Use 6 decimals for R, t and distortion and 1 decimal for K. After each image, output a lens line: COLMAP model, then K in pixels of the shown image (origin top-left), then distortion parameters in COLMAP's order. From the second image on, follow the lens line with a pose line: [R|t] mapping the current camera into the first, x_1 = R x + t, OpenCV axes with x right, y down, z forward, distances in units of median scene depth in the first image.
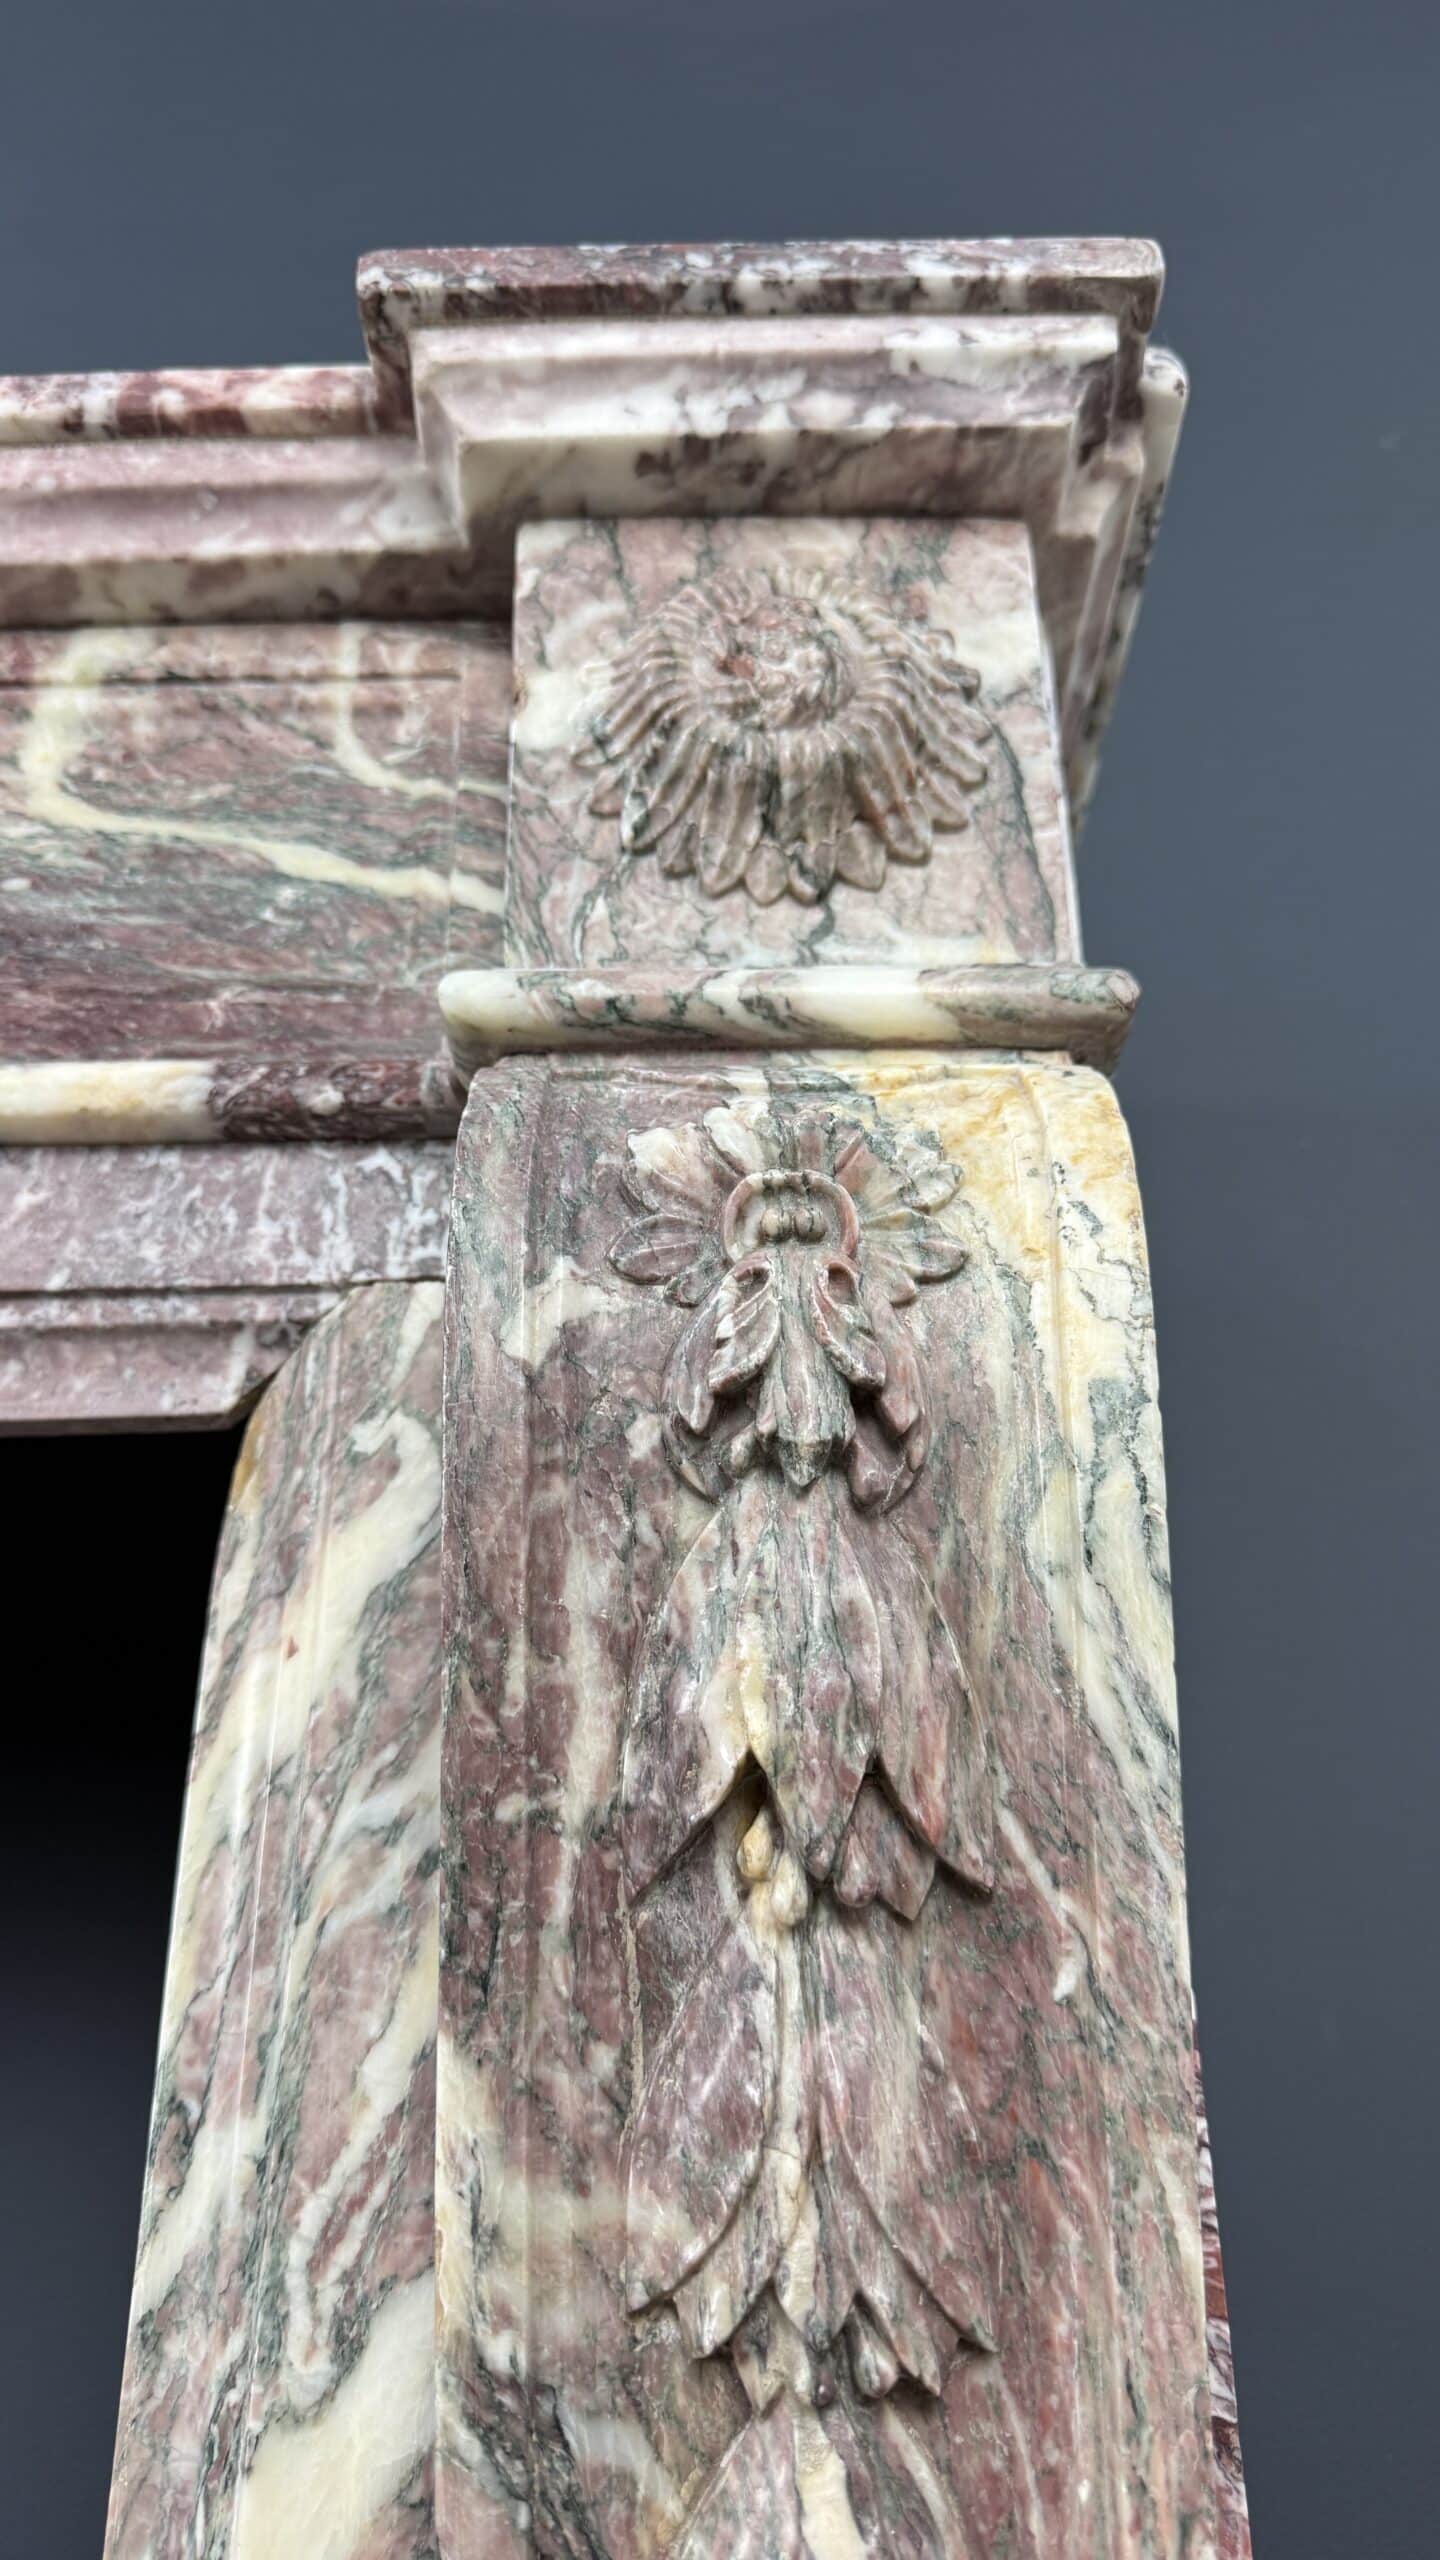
lens RADIAL K [[1864.2, 0, 713.4], [0, 1864.2, 1285.7], [0, 0, 1]] dist [0.139792, -0.361263]
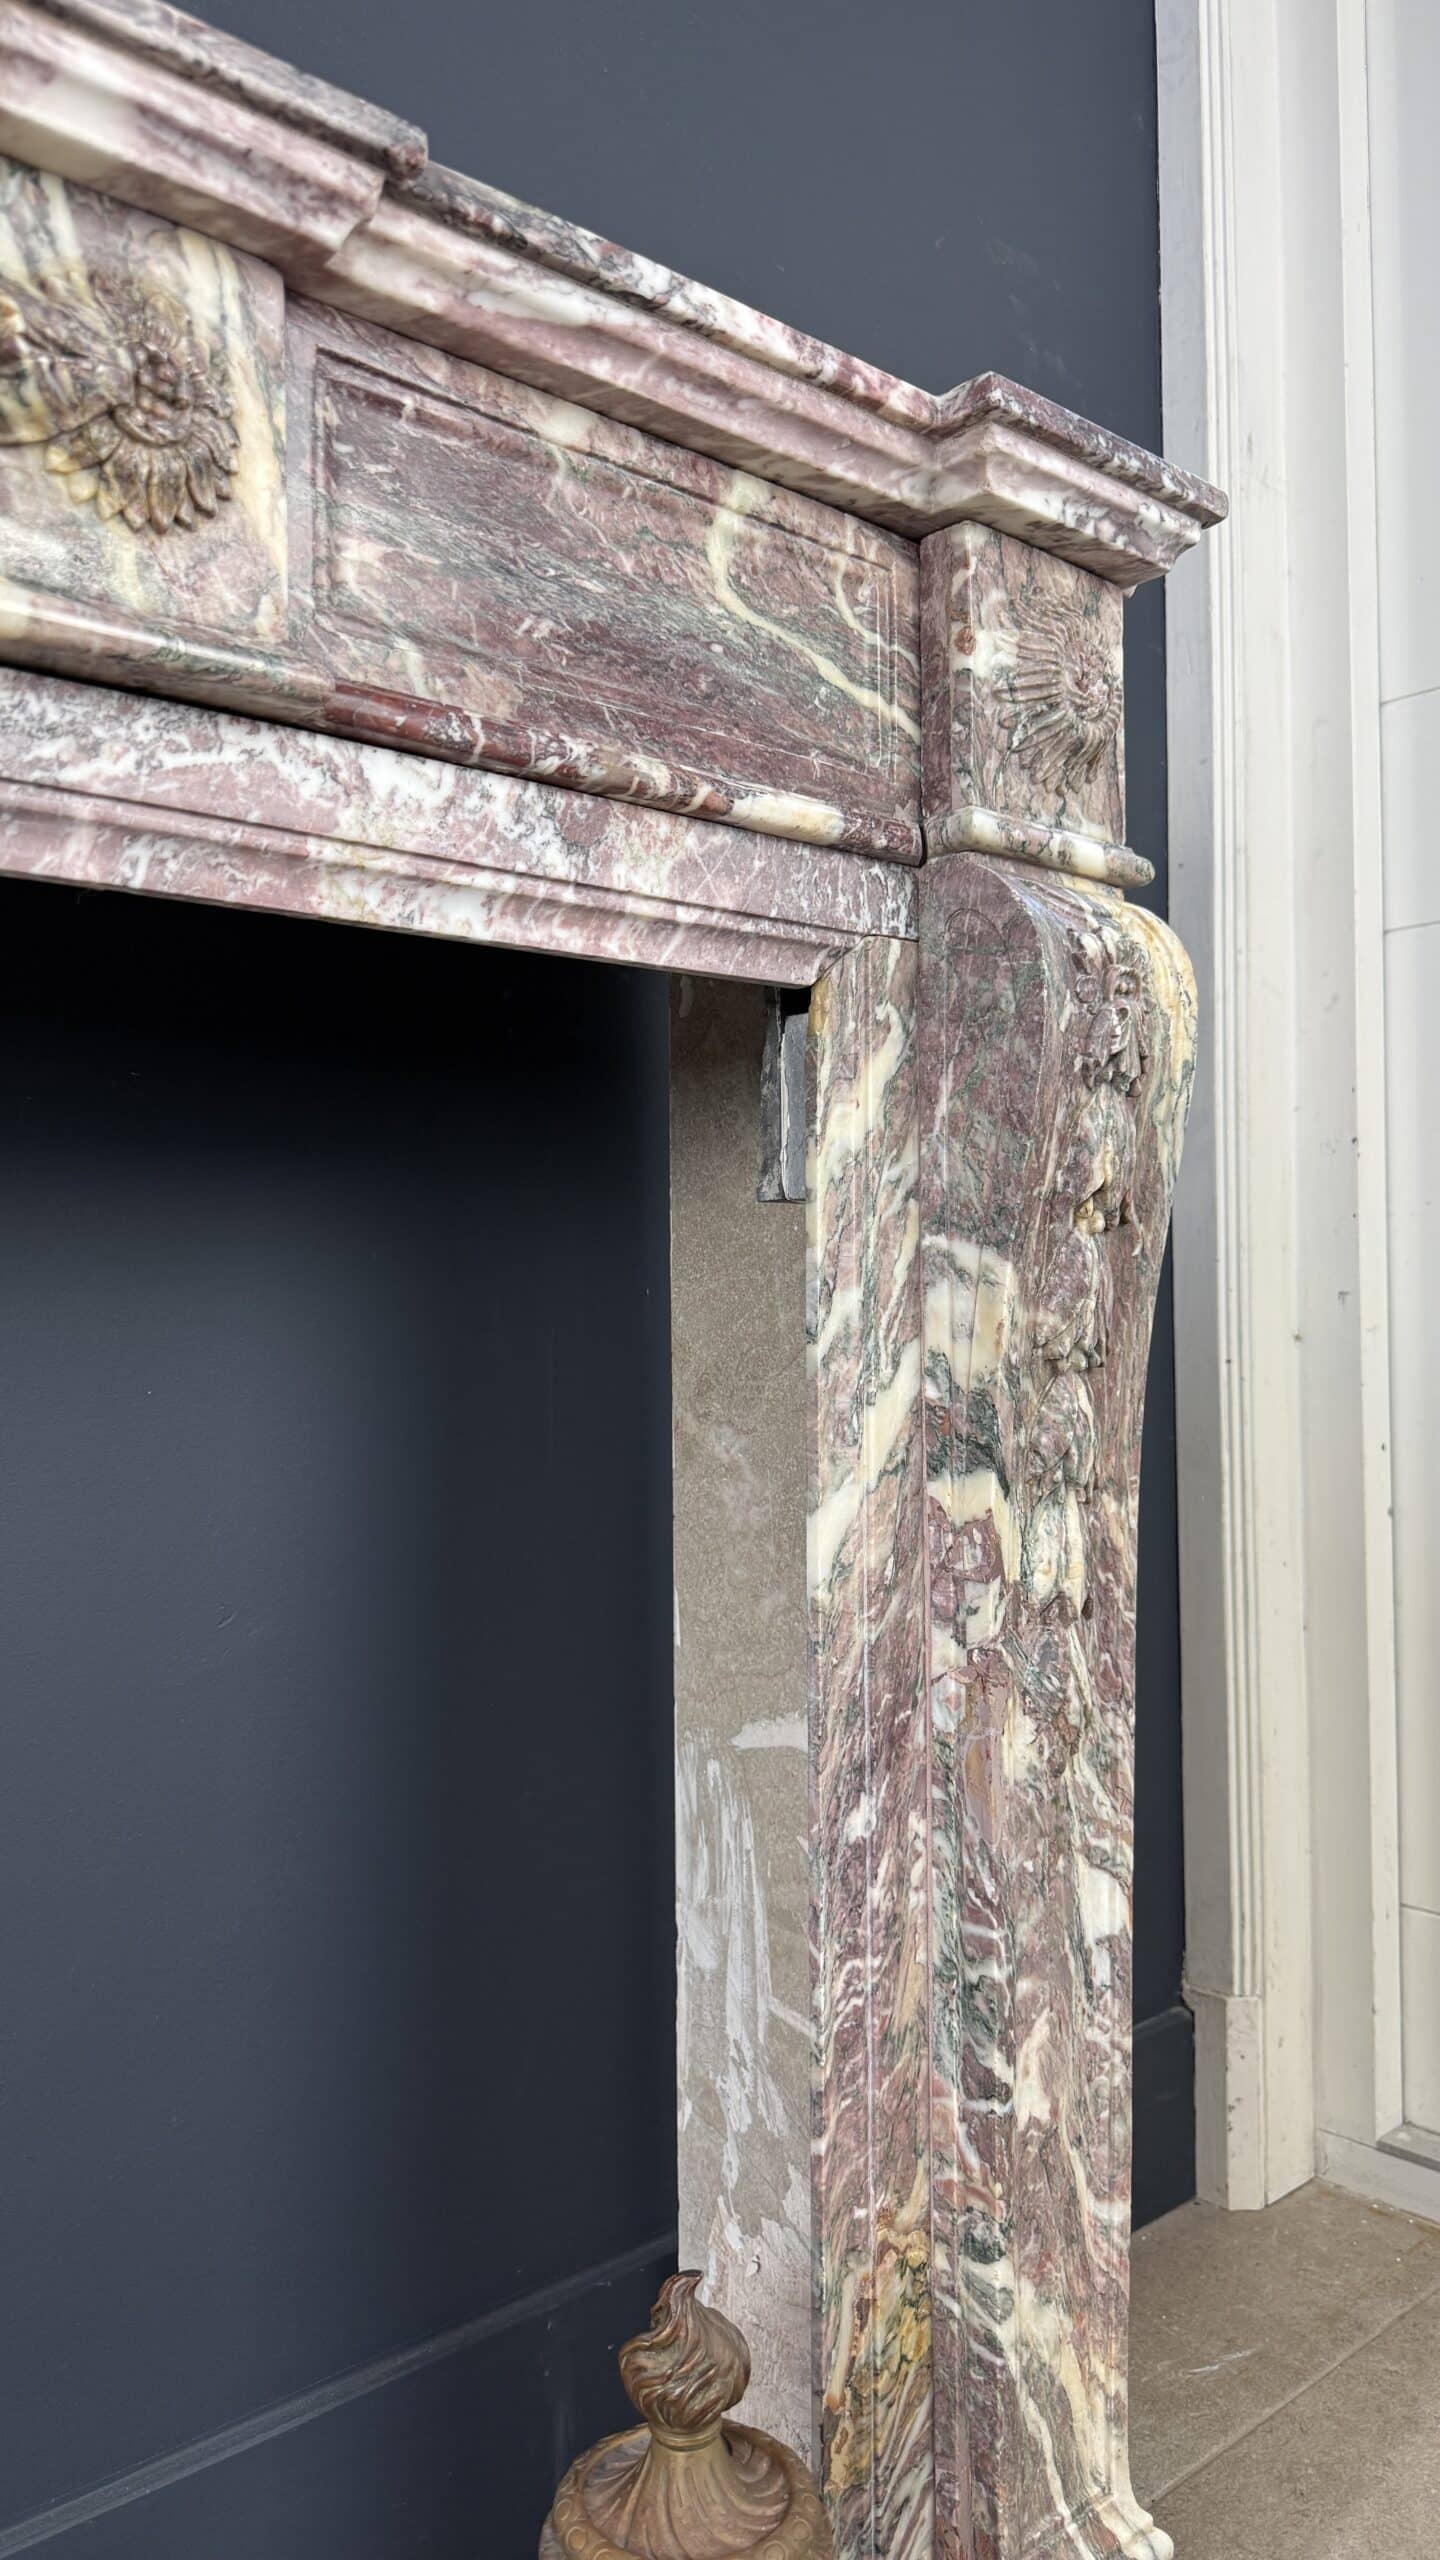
lens RADIAL K [[1807.1, 0, 722.1], [0, 1807.1, 1287.4], [0, 0, 1]] dist [0.187881, -0.469702]
pose [[0.730566, 0.007886, 0.682797, -1.706605], [-0.290027, 0.908841, 0.299821, -0.205767], [-0.618189, -0.417068, 0.666255, -0.447279]]
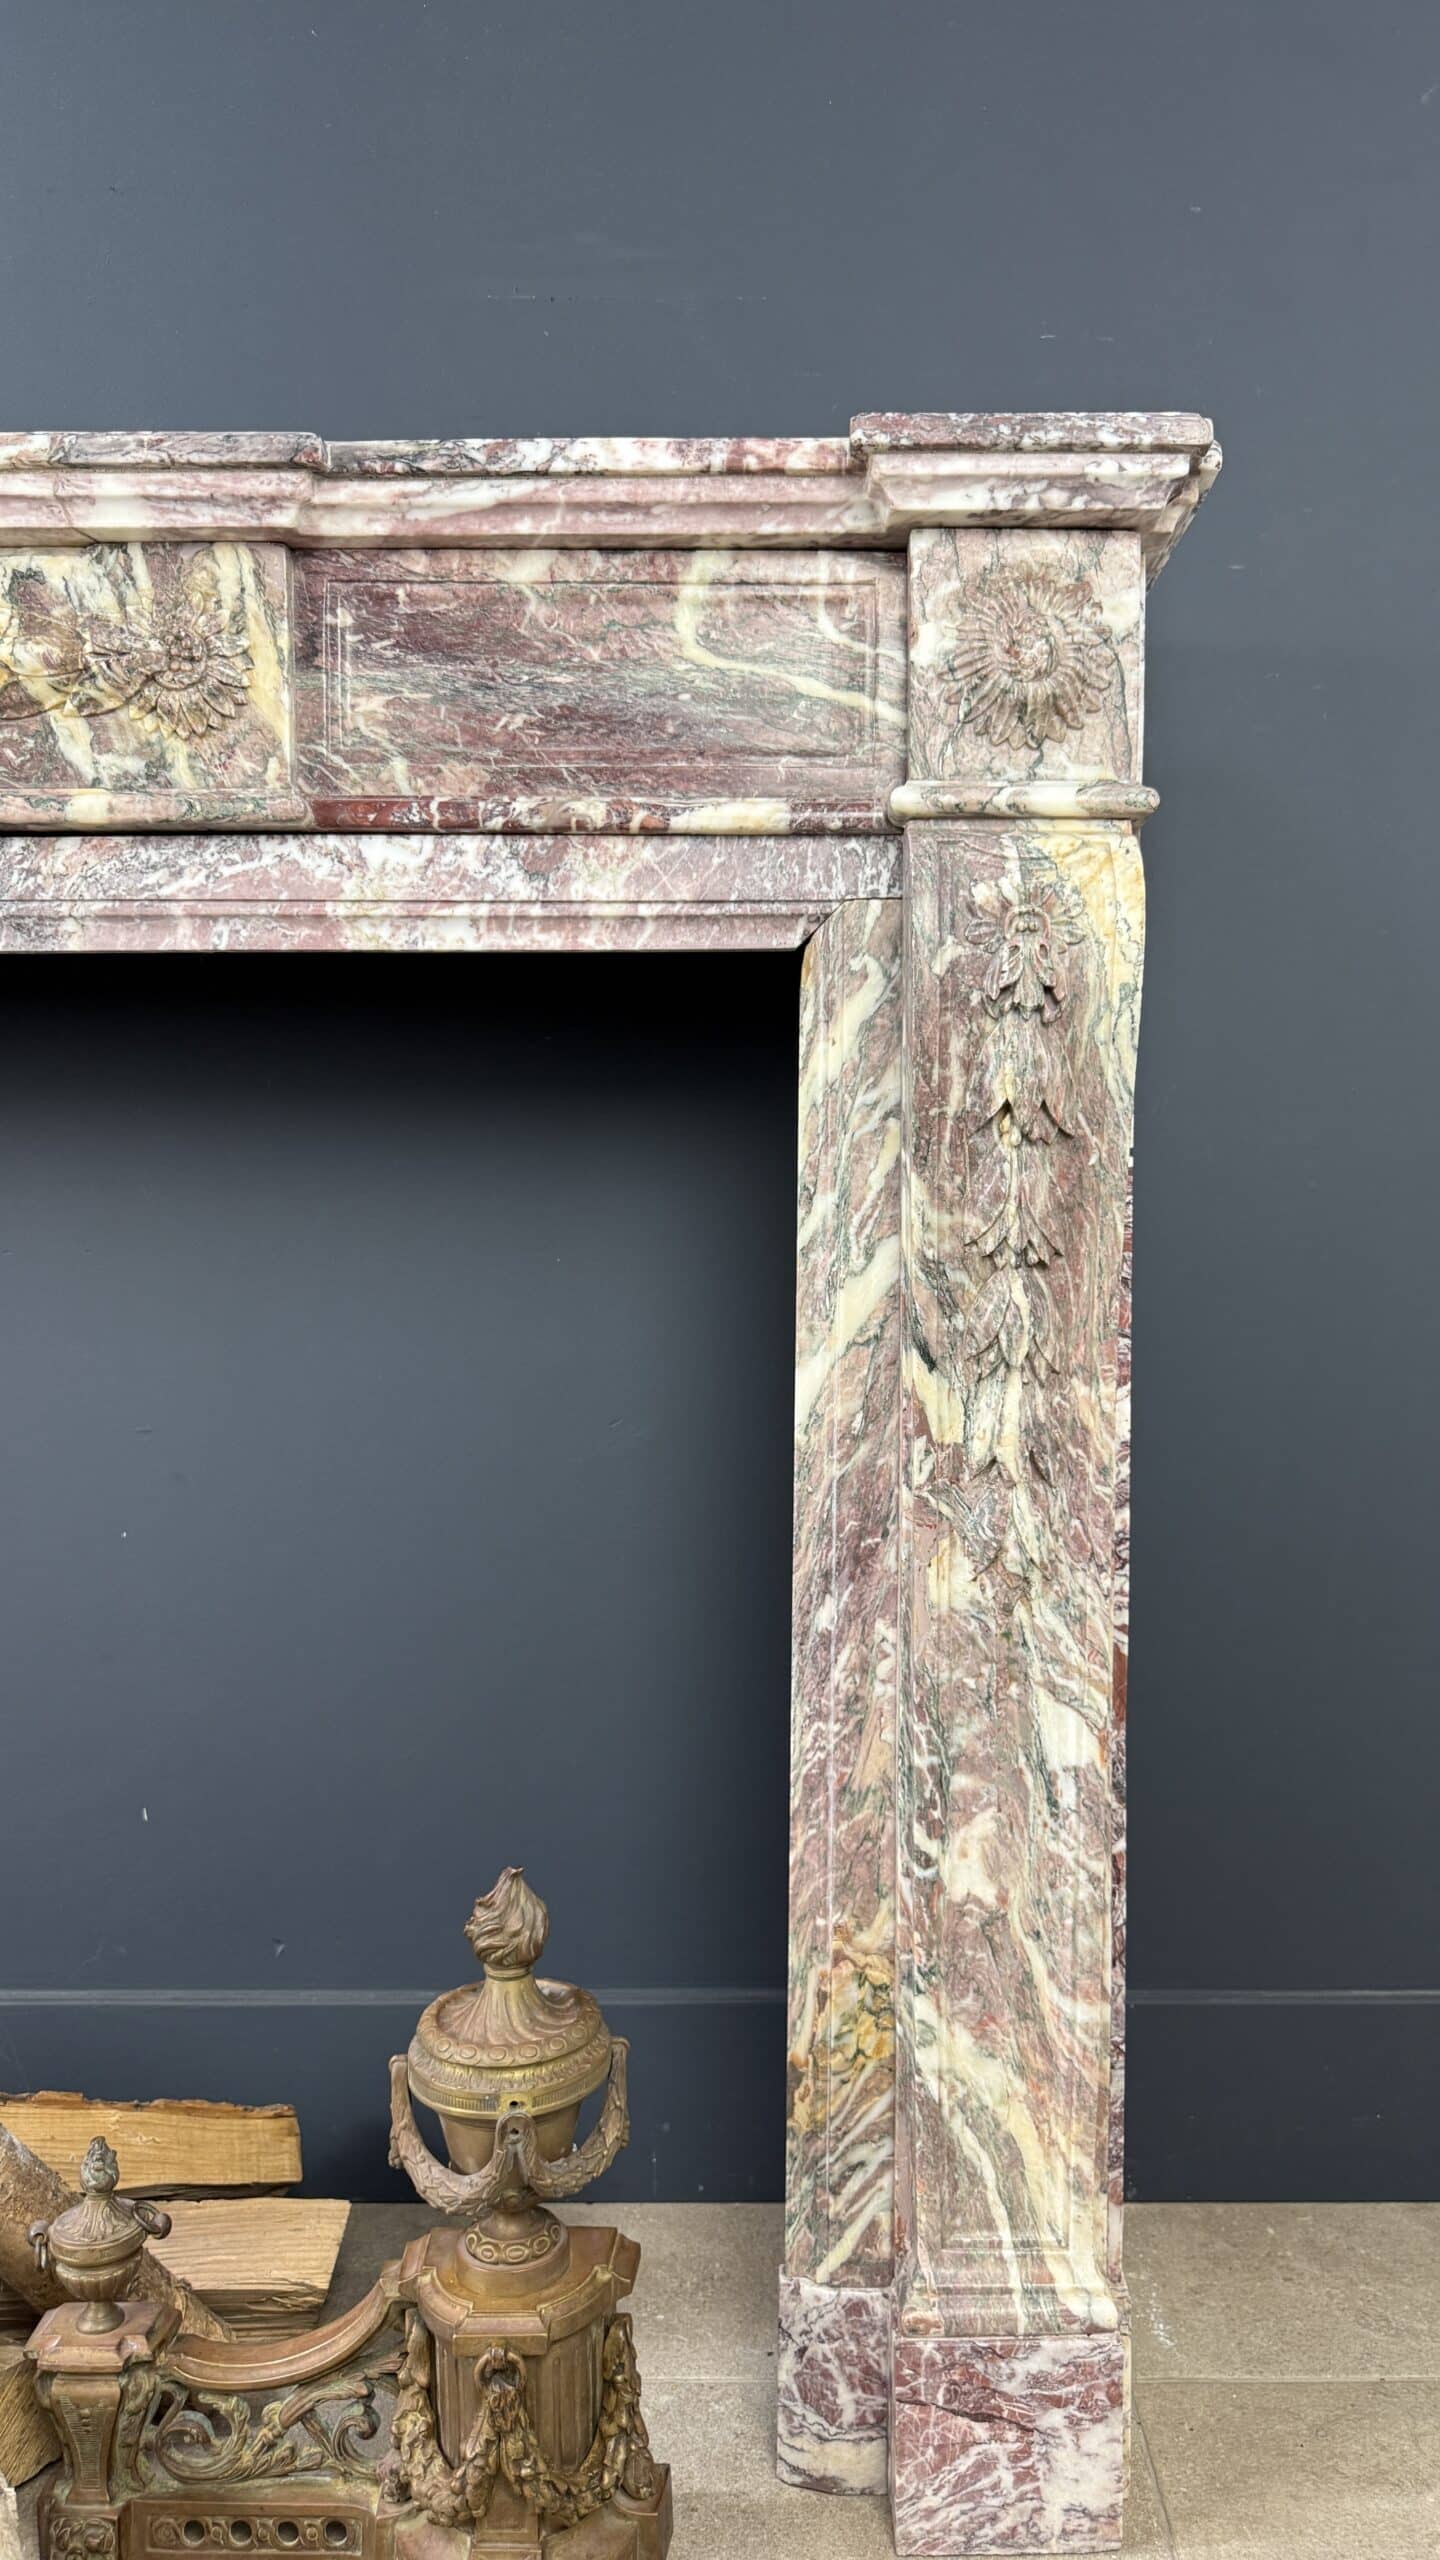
lens RADIAL K [[1818.8, 0, 797.1], [0, 1818.8, 1292.5], [0, 0, 1]] dist [0.183756, -0.441812]
pose [[0.999696, 0.009744, 0.022648, -0.306241], [-0.019326, 0.880109, 0.474377, -0.712913], [-0.015310, -0.474671, 0.880030, -1.469297]]
